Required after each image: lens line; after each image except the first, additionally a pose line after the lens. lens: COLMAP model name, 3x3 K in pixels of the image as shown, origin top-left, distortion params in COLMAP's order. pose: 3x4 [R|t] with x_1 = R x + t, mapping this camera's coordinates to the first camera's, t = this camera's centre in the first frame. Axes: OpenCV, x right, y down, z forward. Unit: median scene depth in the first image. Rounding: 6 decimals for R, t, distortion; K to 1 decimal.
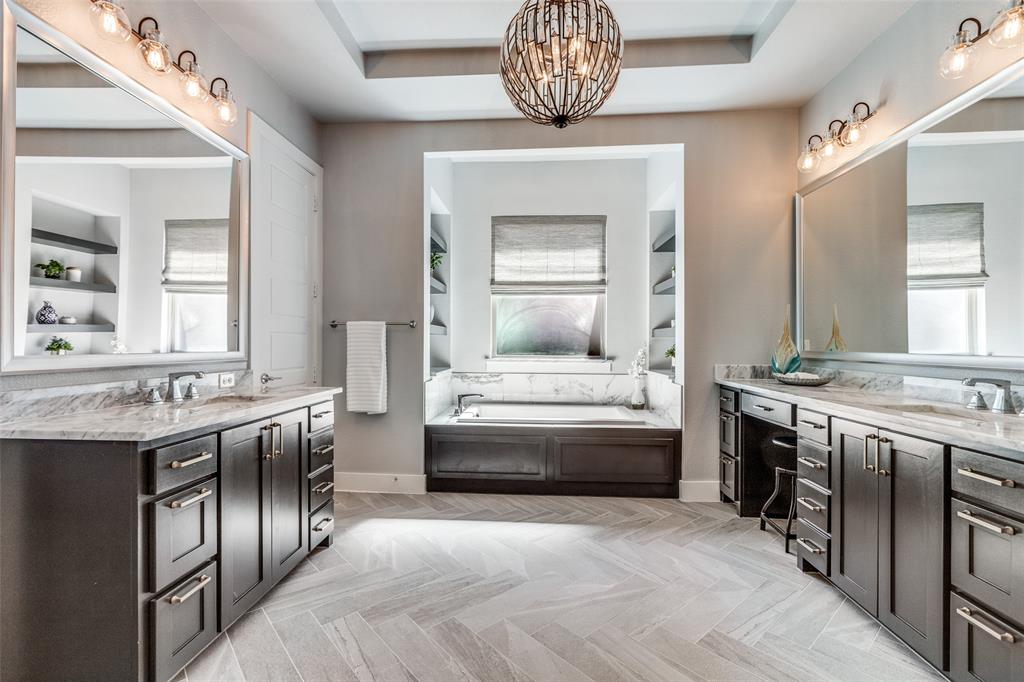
lens RADIAL K [[456.1, 0, 509.9], [0, 456.1, 343.5], [0, 0, 1]] dist [0.002948, -0.000927]
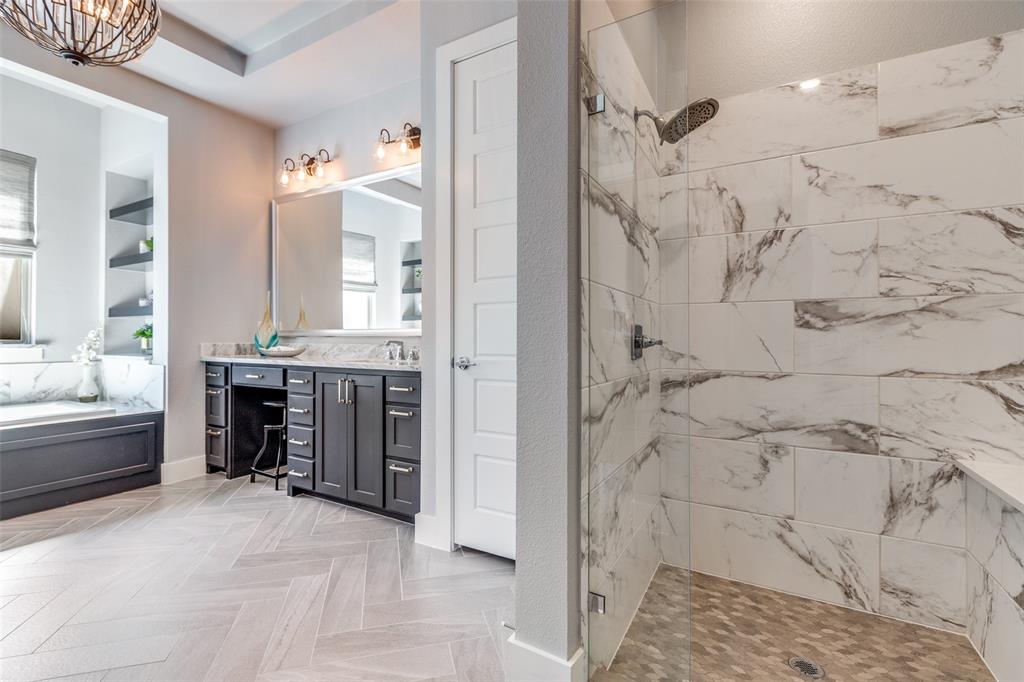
lens RADIAL K [[456.1, 0, 509.9], [0, 456.1, 338.2], [0, 0, 1]] dist [0.002948, -0.000927]
pose [[0.432063, -0.003309, 0.901837, -0.197239], [0.003709, 0.999991, 0.001892, 0.038264], [-0.901836, 0.002528, 0.432072, -0.088930]]
